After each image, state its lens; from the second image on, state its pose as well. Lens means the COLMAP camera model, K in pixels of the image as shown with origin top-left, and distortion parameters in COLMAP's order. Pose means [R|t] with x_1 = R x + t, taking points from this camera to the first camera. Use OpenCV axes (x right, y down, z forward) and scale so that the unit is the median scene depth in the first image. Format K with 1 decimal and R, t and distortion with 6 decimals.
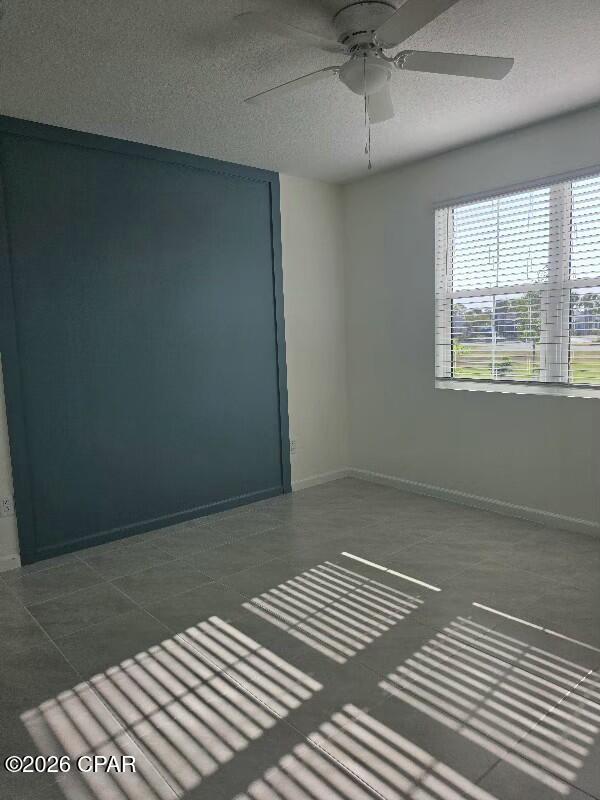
lens RADIAL K [[555.3, 0, 299.6], [0, 555.3, 394.6], [0, 0, 1]] dist [0.108072, -0.126794]
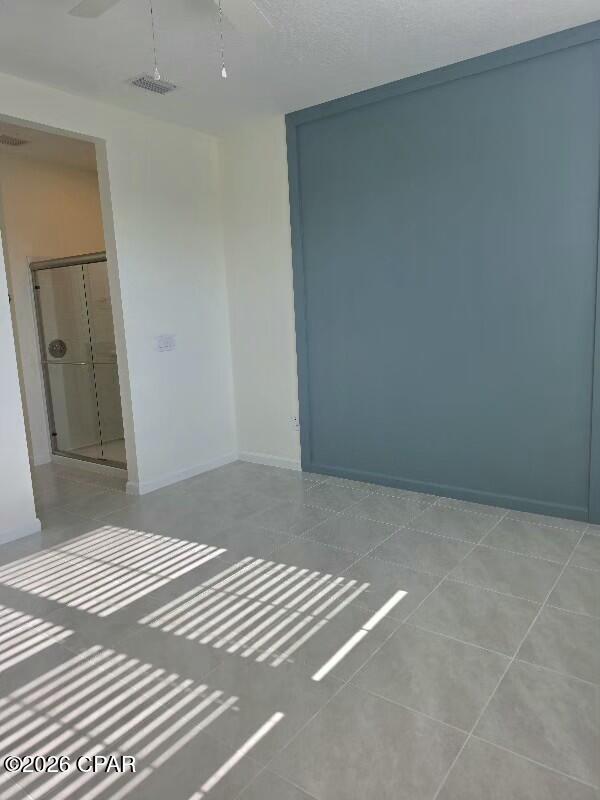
lens RADIAL K [[555.3, 0, 299.6], [0, 555.3, 394.6], [0, 0, 1]] dist [0.108072, -0.126794]
pose [[0.206273, 0.171327, -0.963379, 0.941356], [-0.057867, 0.984965, 0.162776, -0.106246], [0.976782, 0.022172, 0.213086, 0.938351]]
